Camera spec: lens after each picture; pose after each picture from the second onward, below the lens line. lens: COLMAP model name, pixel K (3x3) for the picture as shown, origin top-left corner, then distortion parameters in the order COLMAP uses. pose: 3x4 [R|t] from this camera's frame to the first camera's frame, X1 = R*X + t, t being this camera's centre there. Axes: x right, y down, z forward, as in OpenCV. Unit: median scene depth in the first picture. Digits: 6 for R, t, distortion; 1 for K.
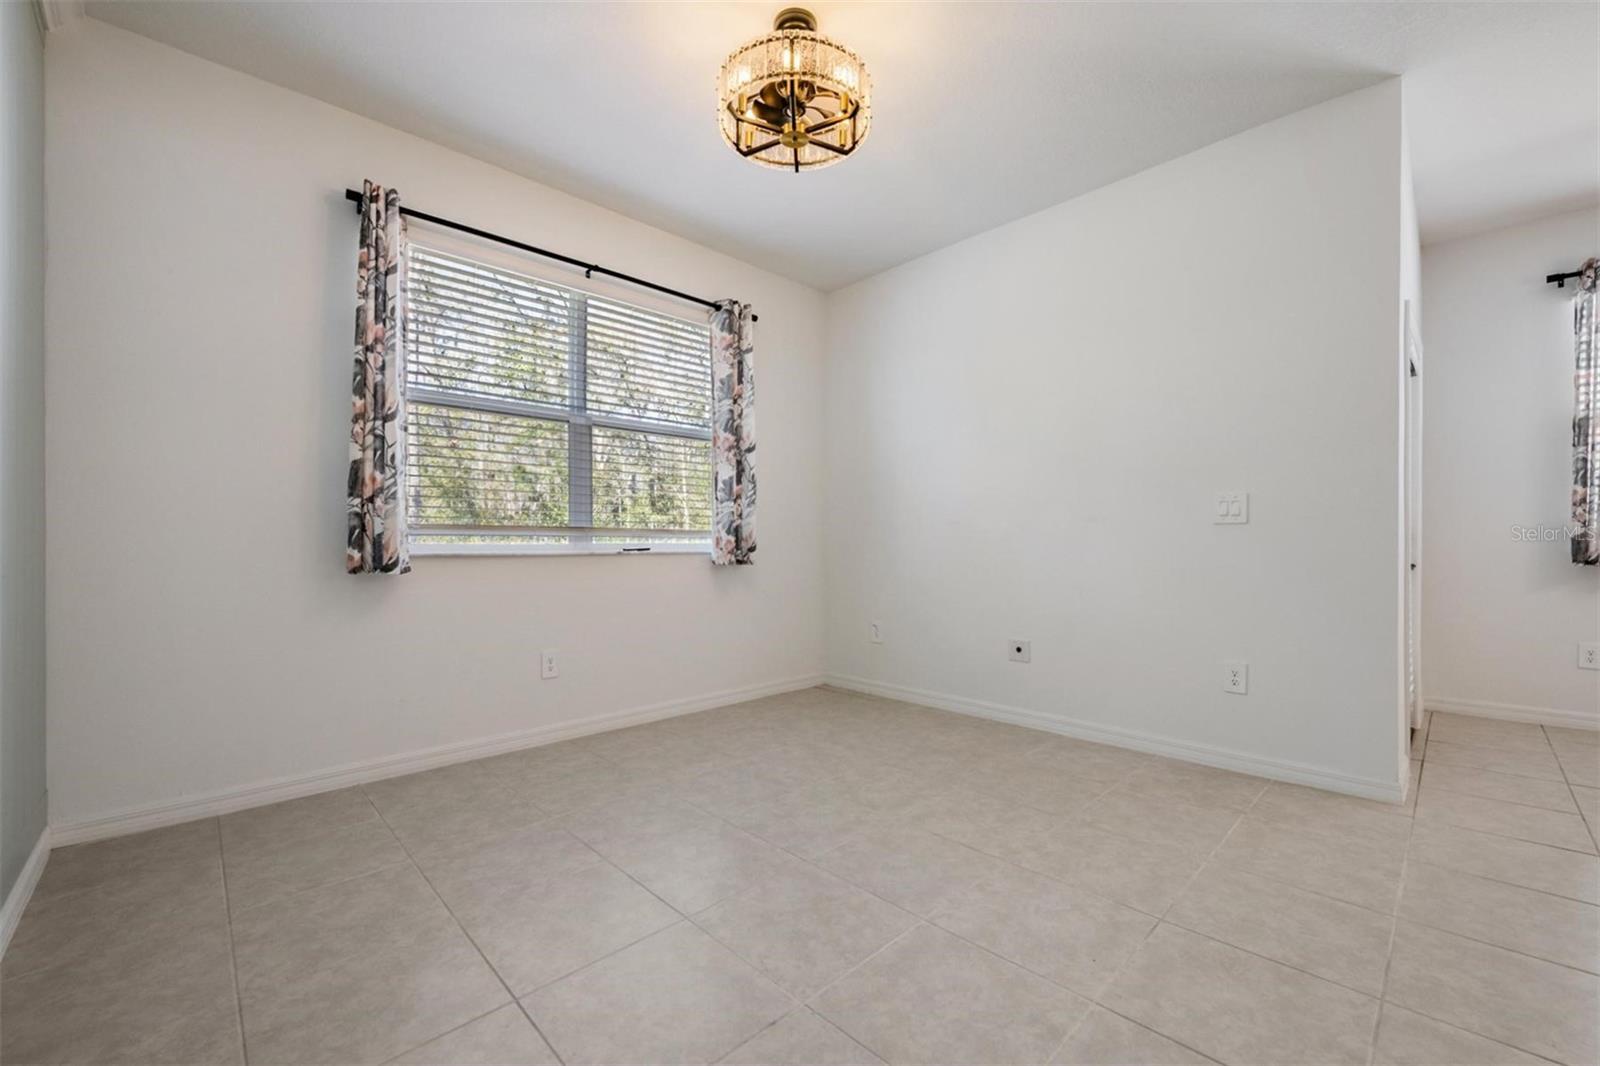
lens RADIAL K [[639.0, 0, 814.7], [0, 639.0, 537.9], [0, 0, 1]] dist [-0.009629, -0.000128]
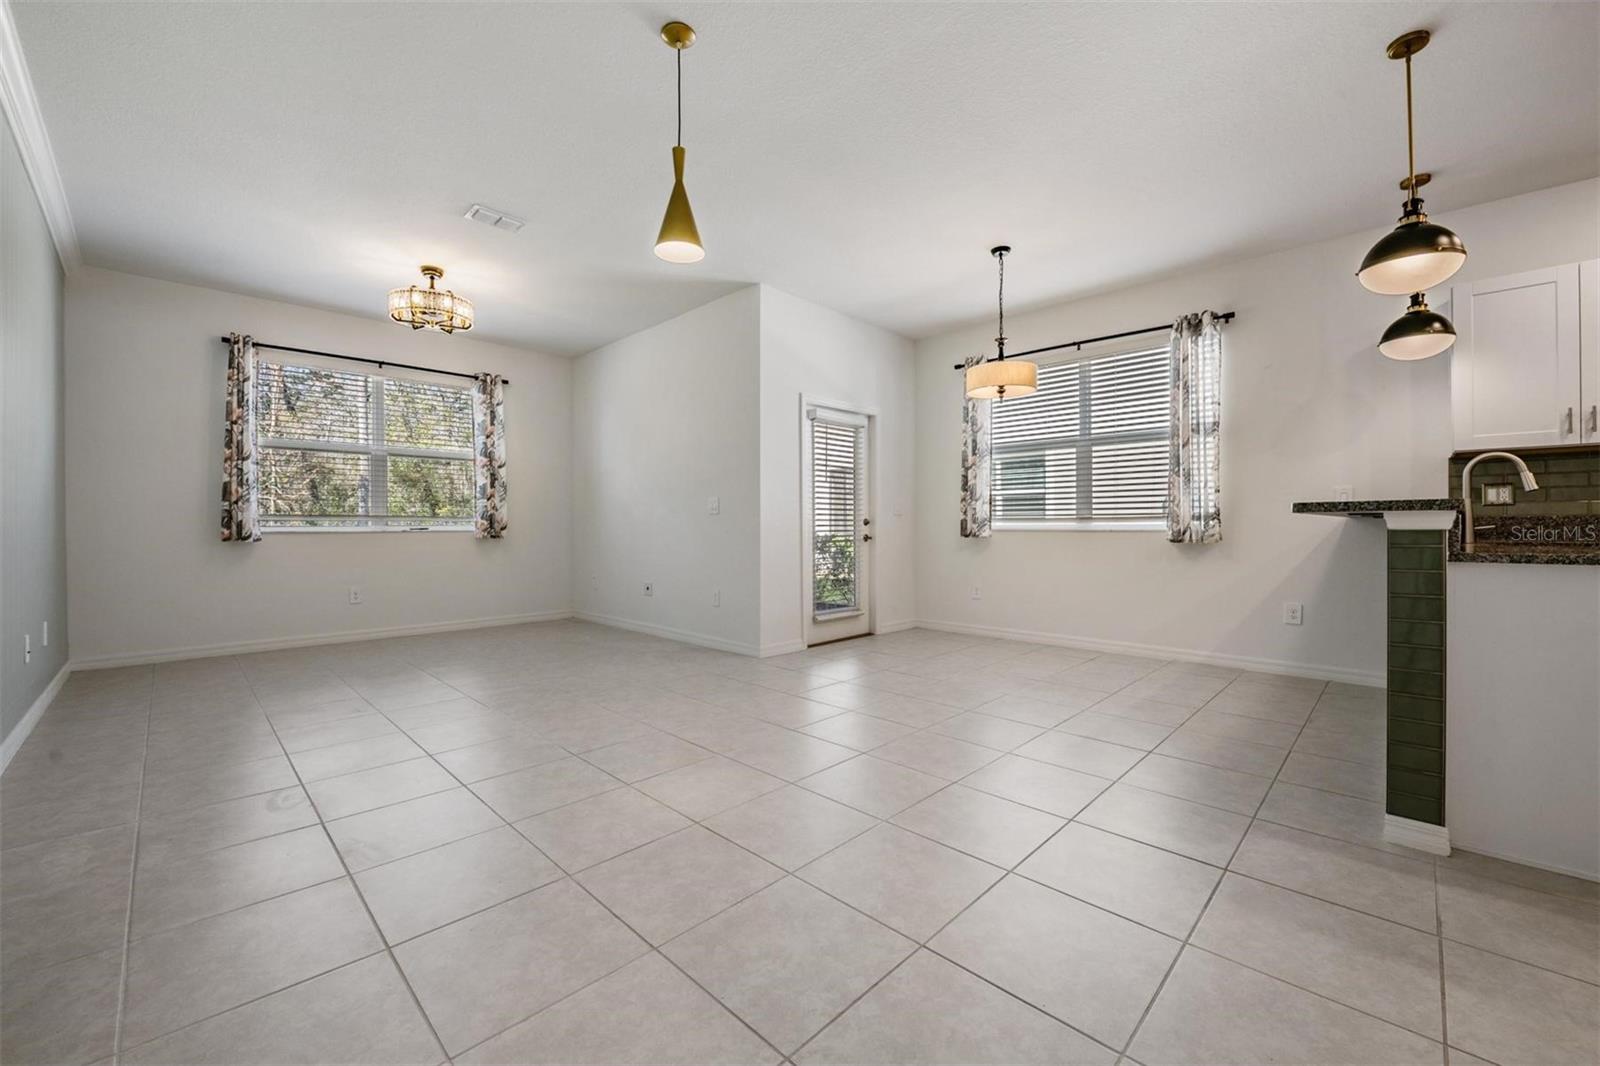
lens RADIAL K [[617.4, 0, 798.2], [0, 617.4, 524.4], [0, 0, 1]] dist [-0.014089, -0.000086]
pose [[0.999804, -0.001163, 0.019755, 0.902482], [0.000990, 0.999961, 0.008767, -0.008609], [-0.019765, -0.008746, 0.999766, -0.814258]]
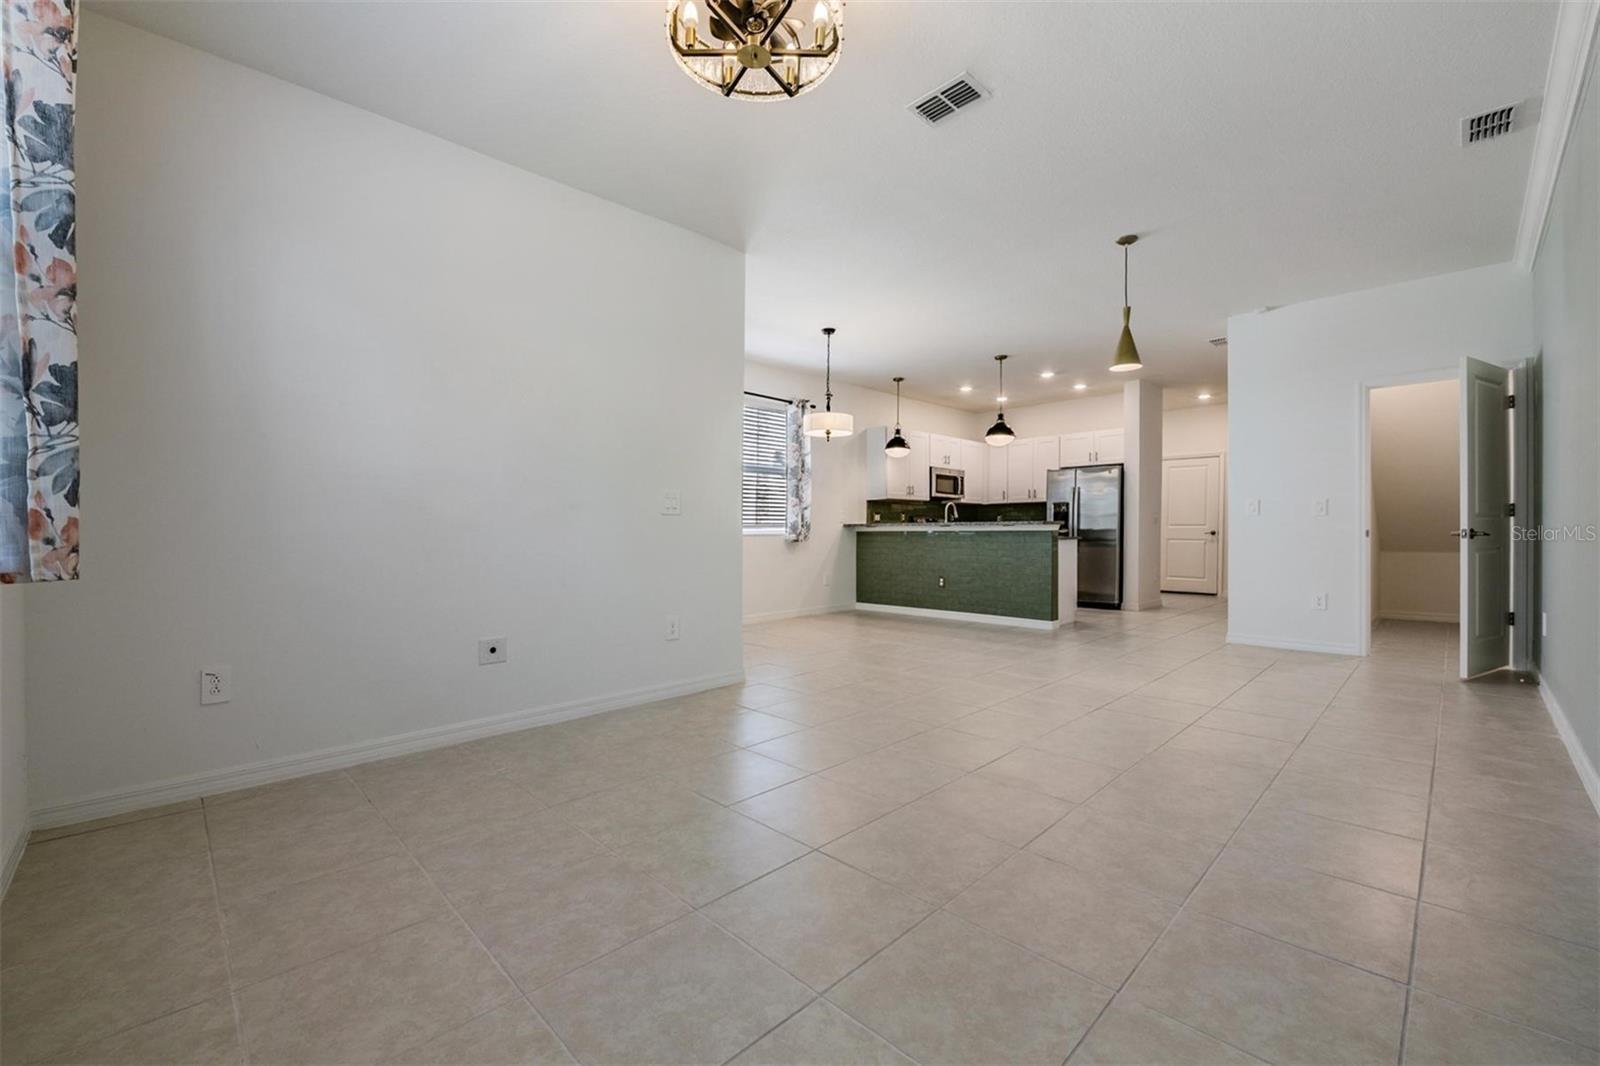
lens RADIAL K [[643.1, 0, 797.9], [0, 643.1, 524.7], [0, 0, 1]] dist [-0.001447, 0.000073]
pose [[0.005908, 0.012051, 0.999910, -0.760262], [-0.007762, 0.999898, -0.012005, 0.012153], [-0.999952, -0.007690, 0.006001, 0.765954]]
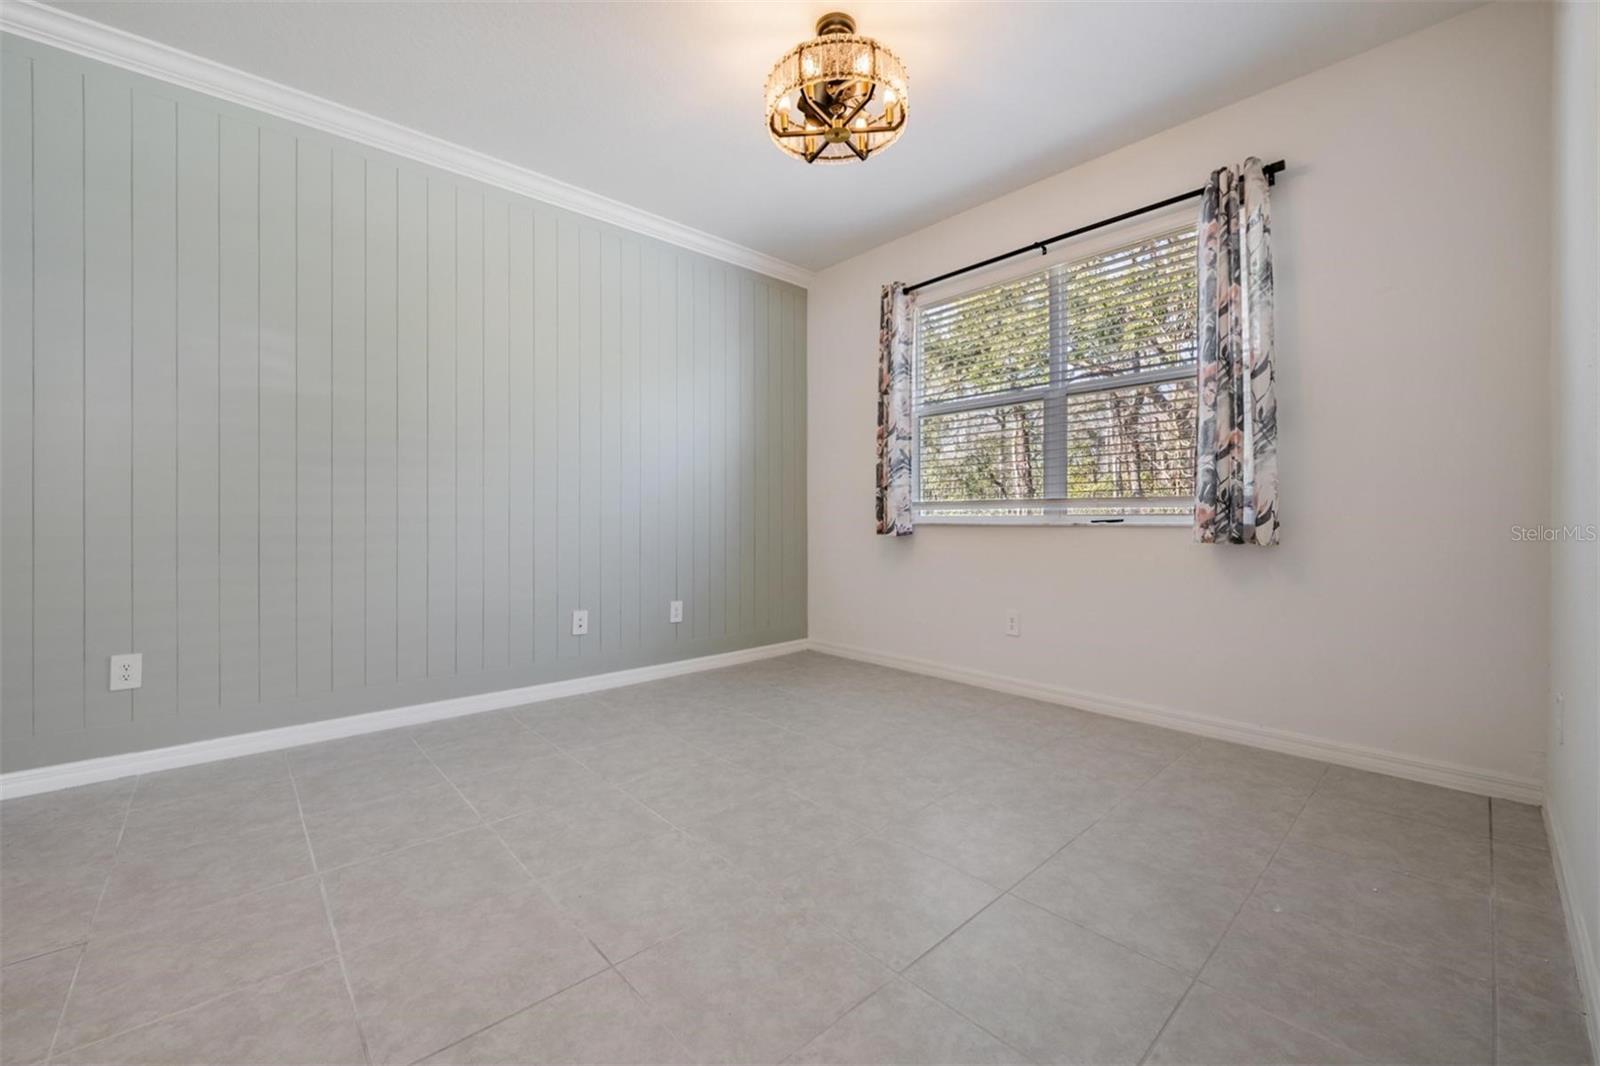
lens RADIAL K [[641.7, 0, 802.4], [0, 641.7, 520.8], [0, 0, 1]] dist [-0.006765, -0.000160]
pose [[-0.032498, 0.006691, -0.999449, 0.864030], [0.015621, 0.999859, 0.006186, 0.007433], [0.999350, -0.015411, -0.032598, 0.808966]]
